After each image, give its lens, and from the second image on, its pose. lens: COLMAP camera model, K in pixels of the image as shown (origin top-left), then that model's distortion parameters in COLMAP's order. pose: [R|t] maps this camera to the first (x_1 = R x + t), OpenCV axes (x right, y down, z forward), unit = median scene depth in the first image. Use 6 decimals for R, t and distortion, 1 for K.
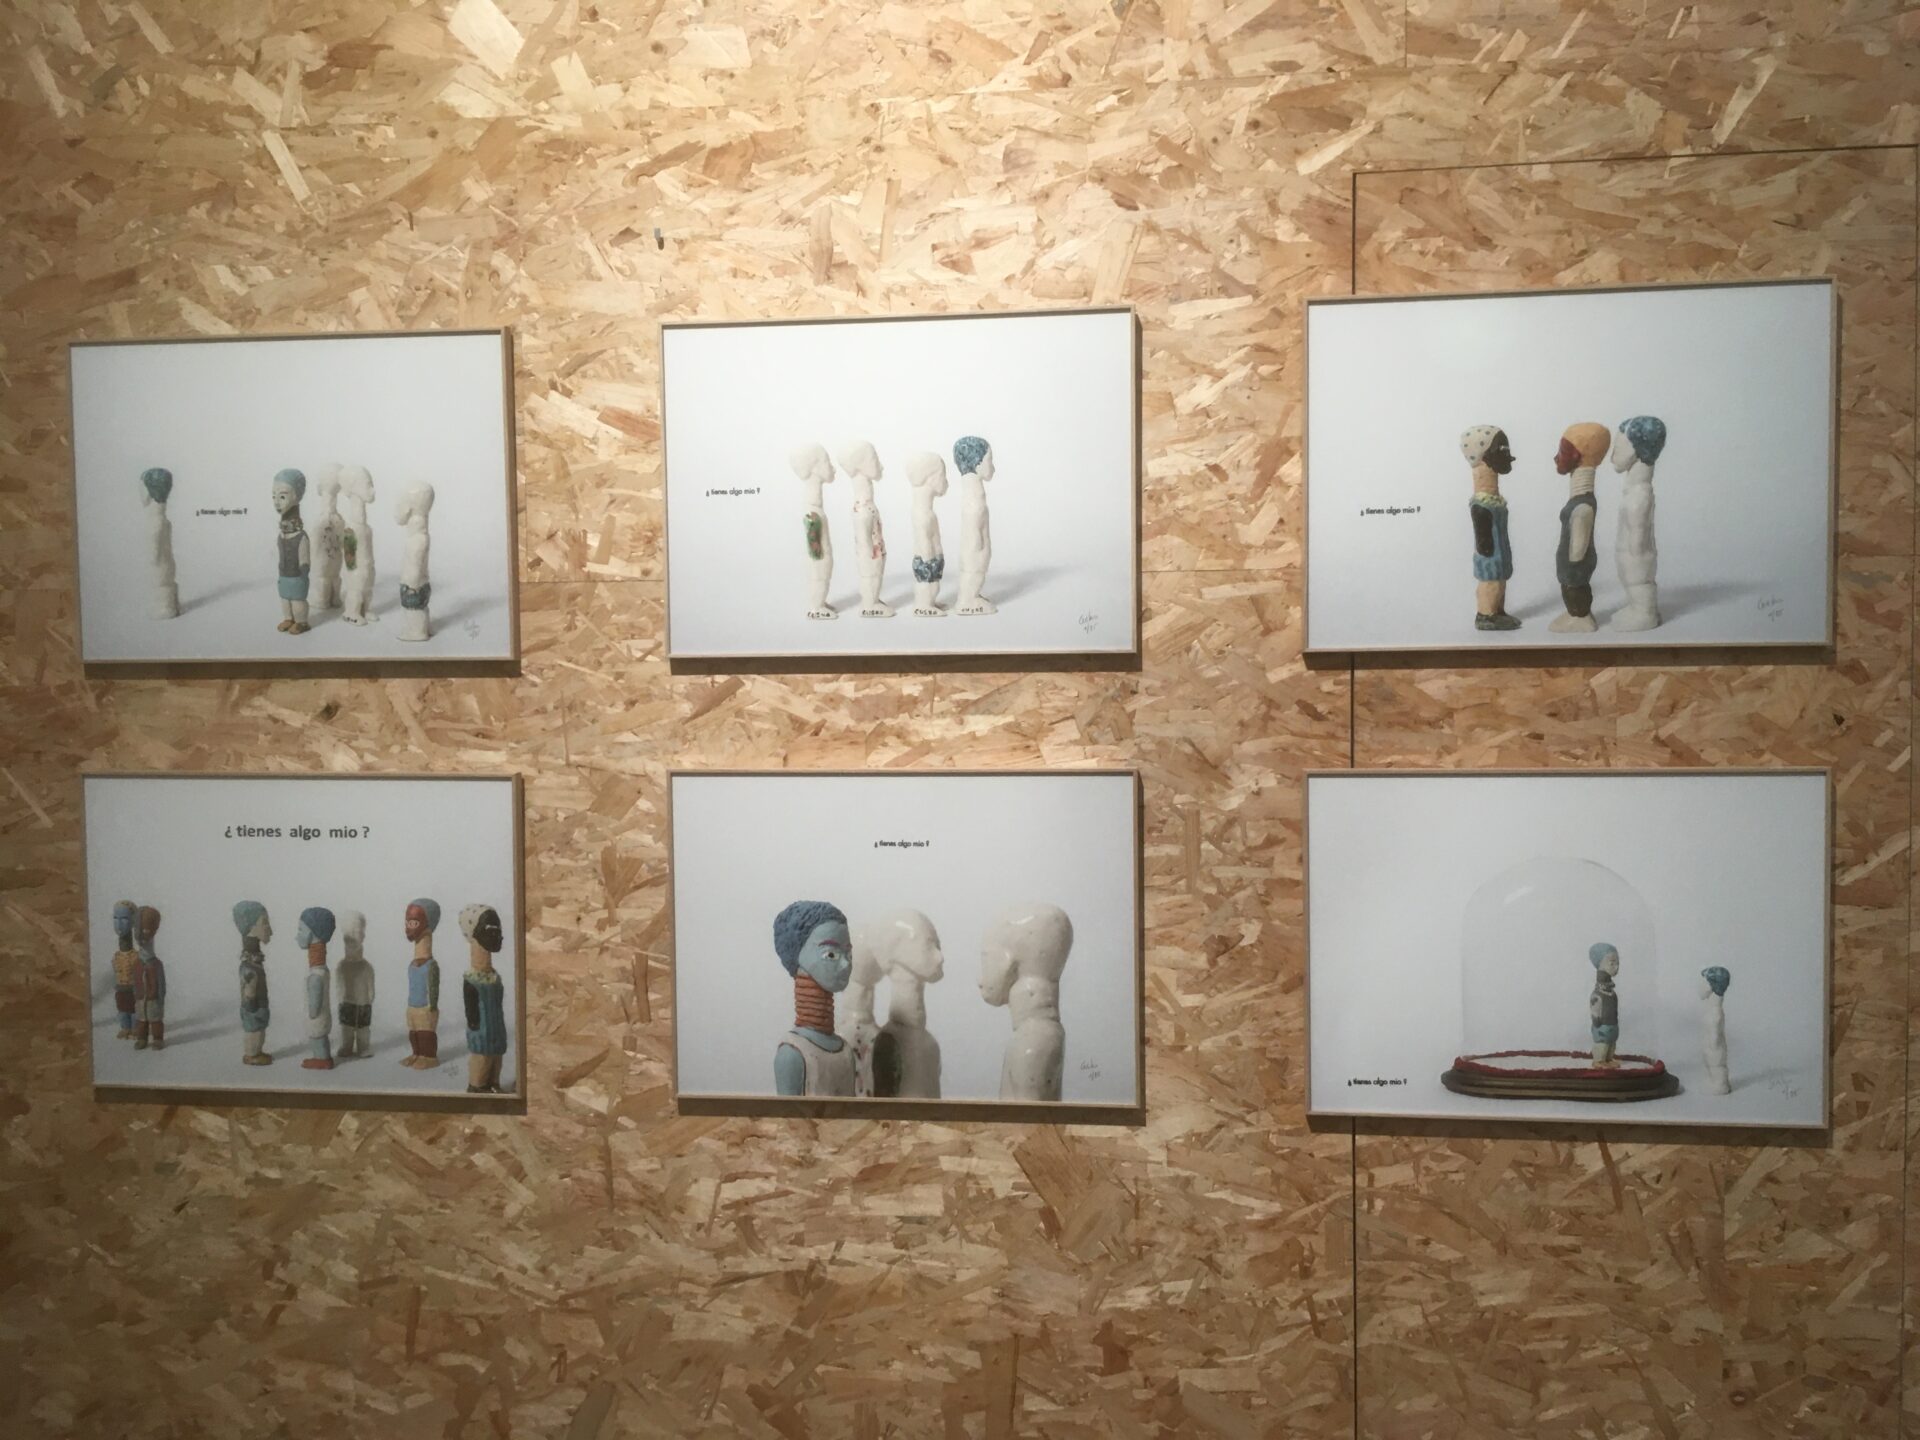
lens RADIAL K [[1633.6, 0, 947.6], [0, 1633.6, 732.3], [0, 0, 1]] dist [0.070470, -0.096033]
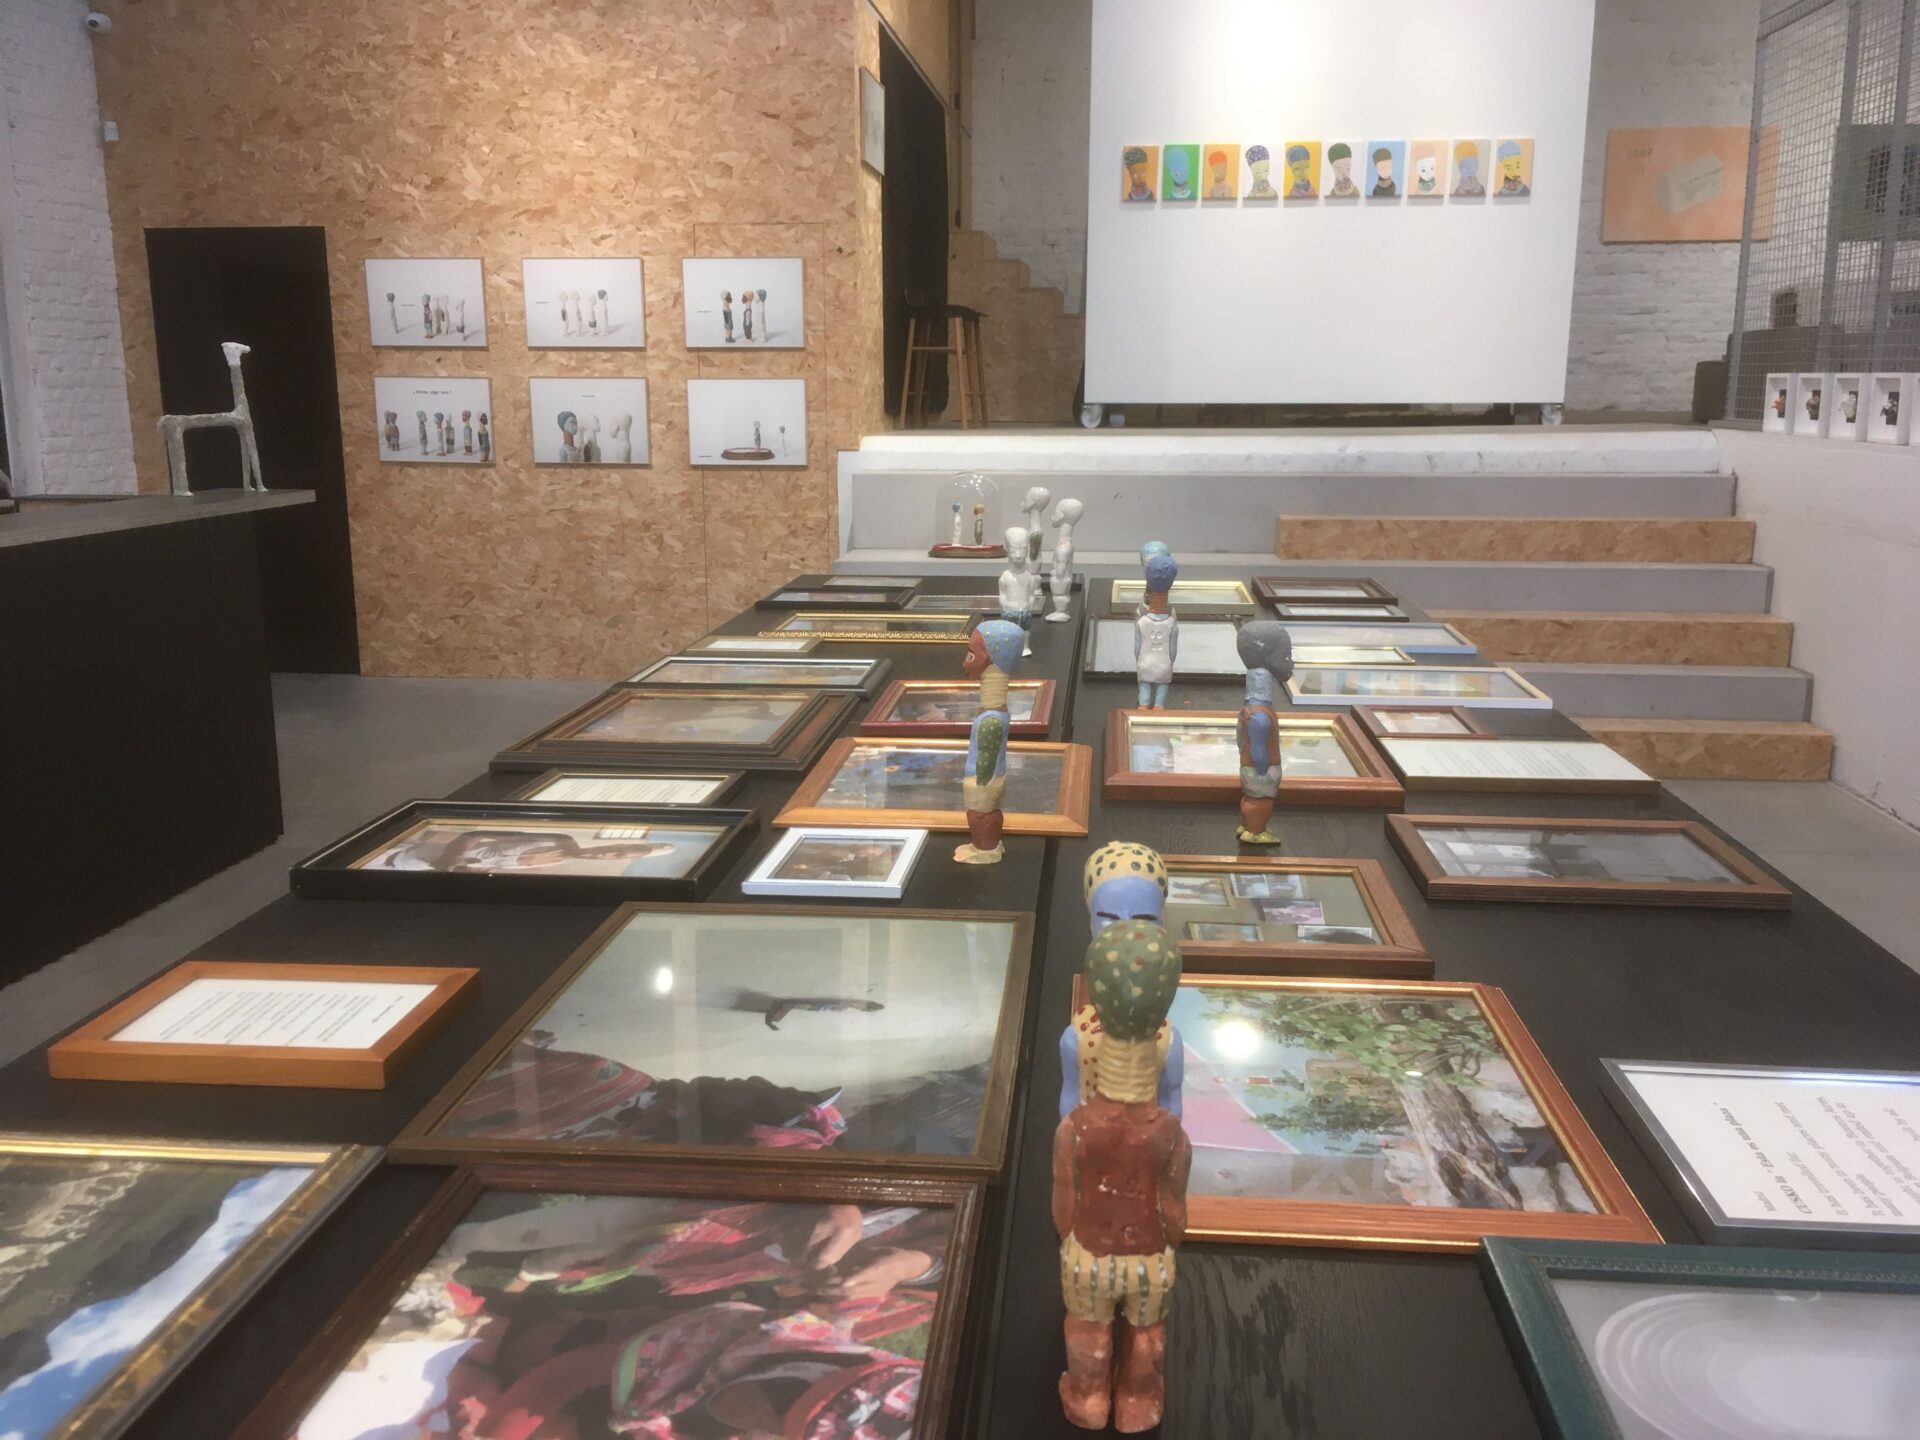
lens RADIAL K [[1633.6, 0, 962.1], [0, 1633.6, 716.0], [0, 0, 1]] dist [0.070470, -0.096033]
pose [[0.999932, 0.007829, 0.008639, 0.832366], [-0.009136, 0.986508, 0.163456, 0.171202], [-0.007243, -0.163524, 0.986513, -2.992968]]
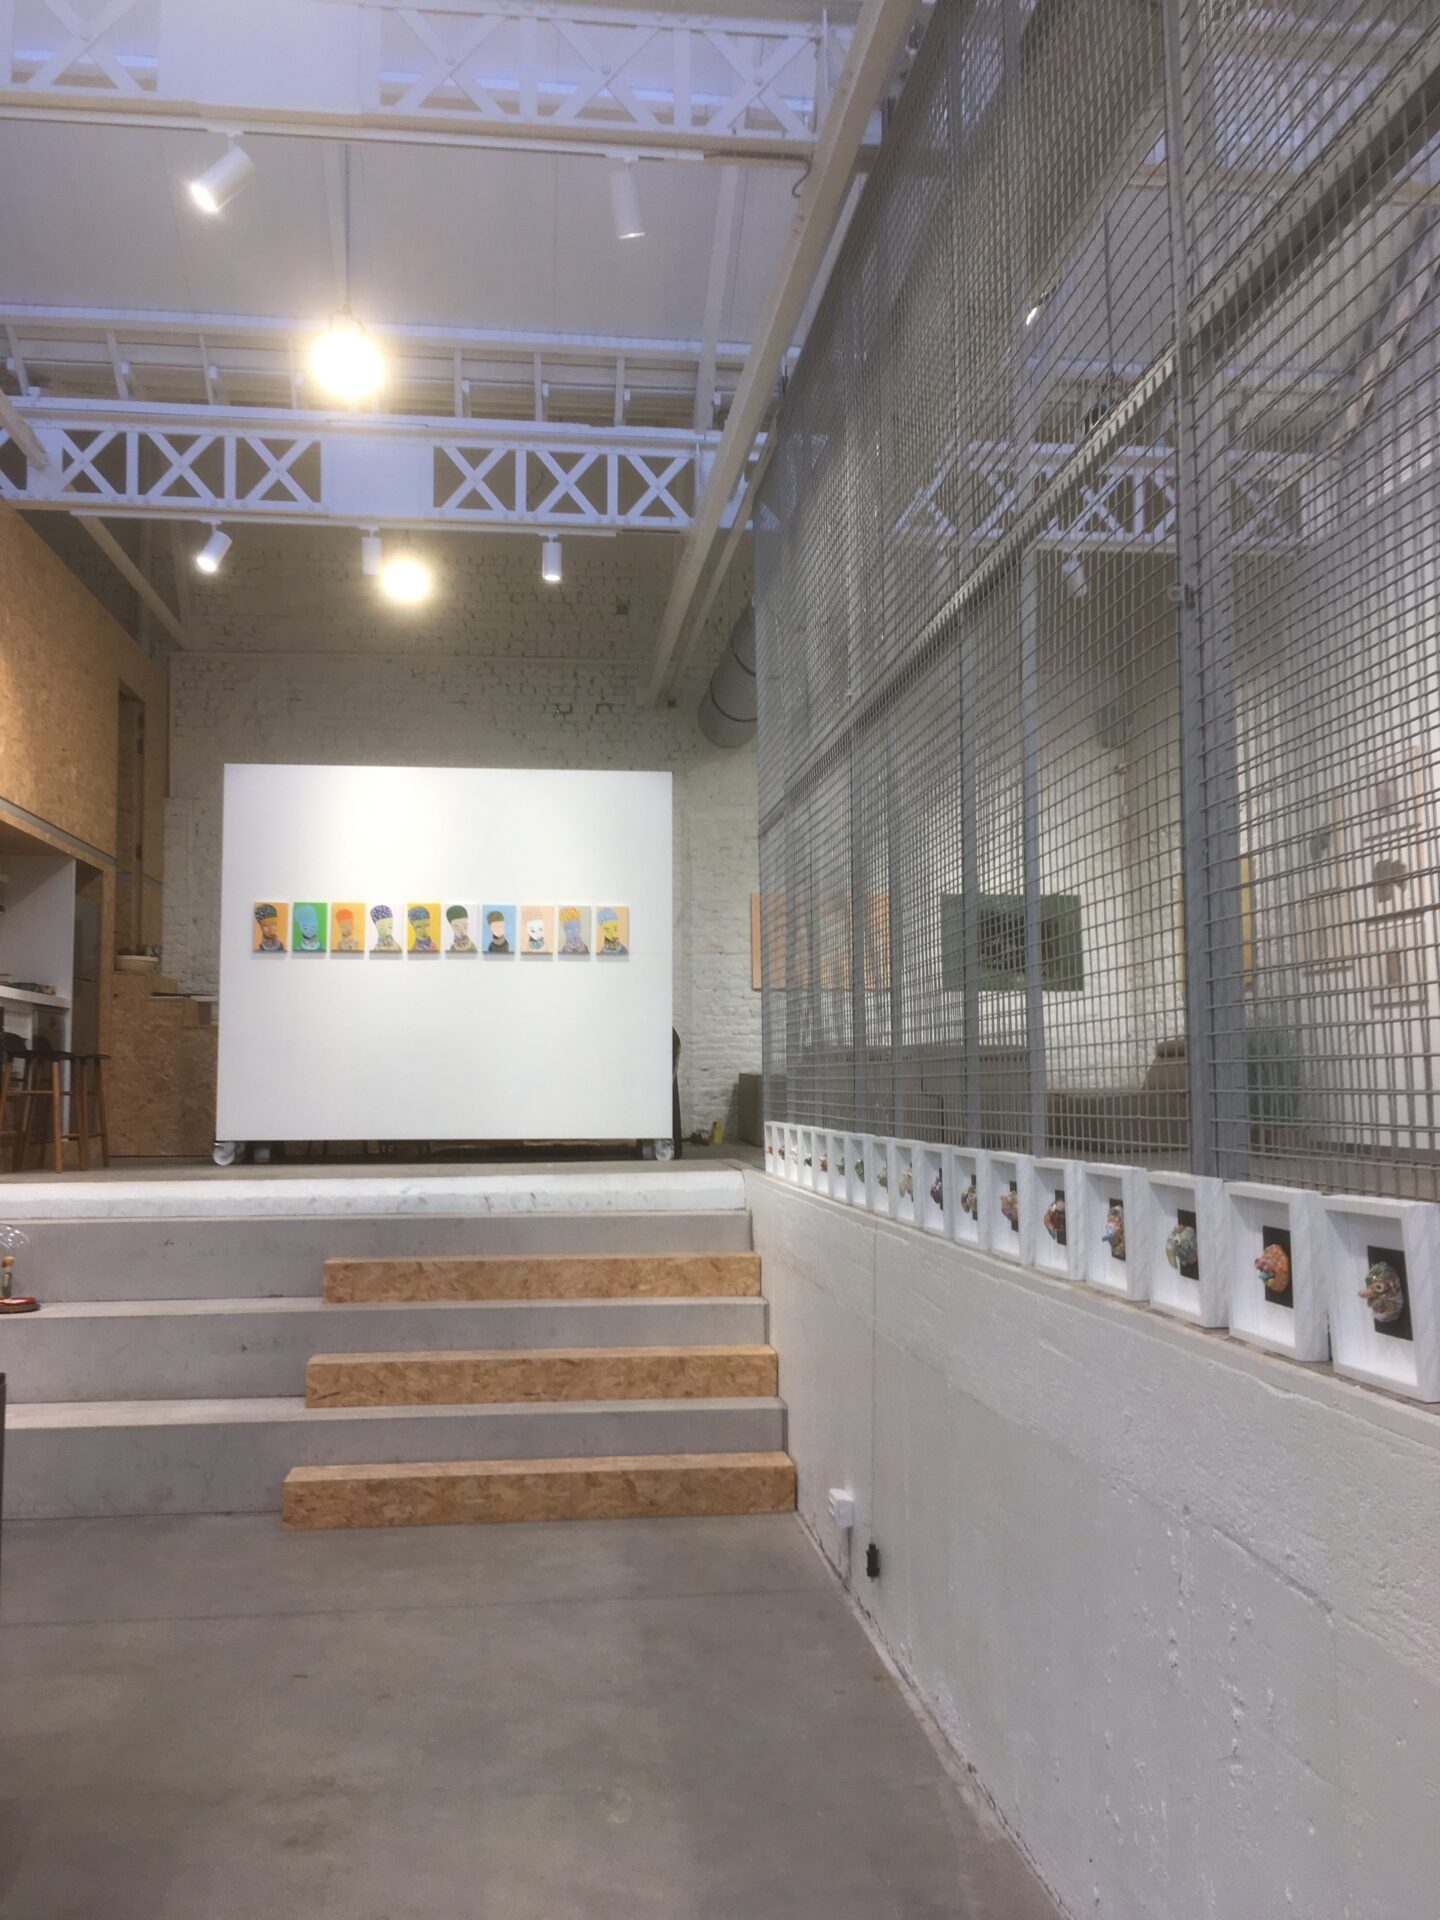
lens RADIAL K [[1633.6, 0, 716.2], [0, 1633.6, 944.5], [0, 0, 1]] dist [0.070470, -0.096033]
pose [[0.975208, 0.024701, 0.219907, 1.586639], [0.002802, 0.992293, -0.123884, 0.077384], [-0.221272, 0.121429, 0.967623, -3.200332]]
